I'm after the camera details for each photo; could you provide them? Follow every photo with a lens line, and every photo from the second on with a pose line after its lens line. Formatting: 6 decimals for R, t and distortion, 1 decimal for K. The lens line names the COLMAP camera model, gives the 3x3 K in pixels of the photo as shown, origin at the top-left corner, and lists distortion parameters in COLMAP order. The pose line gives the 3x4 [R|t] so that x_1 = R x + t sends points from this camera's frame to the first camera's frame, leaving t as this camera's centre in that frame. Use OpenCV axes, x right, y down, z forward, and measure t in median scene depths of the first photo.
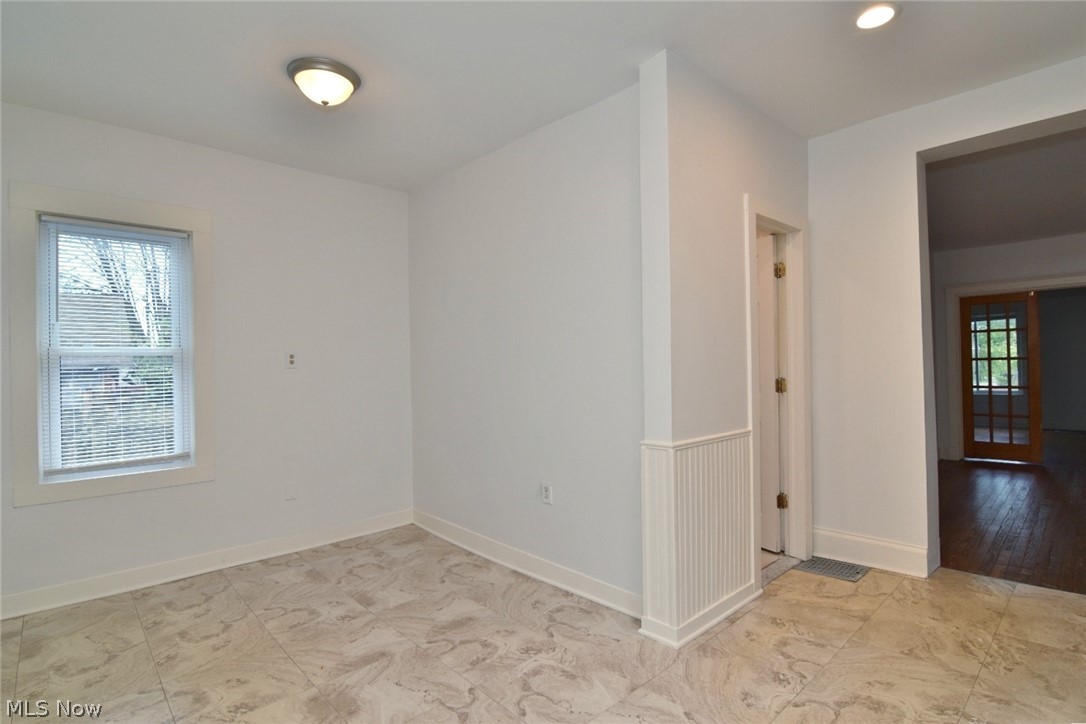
lens RADIAL K [[525.6, 0, 542.7], [0, 525.6, 366.0], [0, 0, 1]] dist [-0.003458, -0.001280]
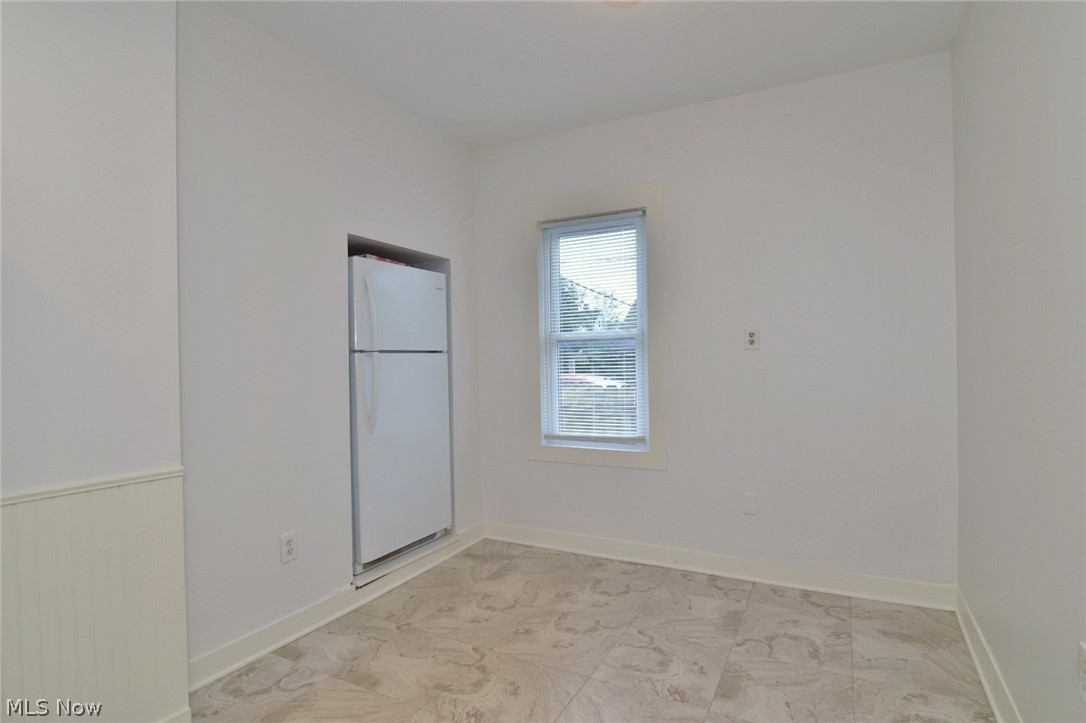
lens RADIAL K [[562.4, 0, 543.1], [0, 562.4, 360.9], [0, 0, 1]] dist [-0.006371, -0.002156]
pose [[0.343271, 0.019858, -0.939027, 0.249487], [0.009912, 0.999644, 0.024763, -0.003464], [0.939184, -0.017809, 0.342952, 0.497429]]
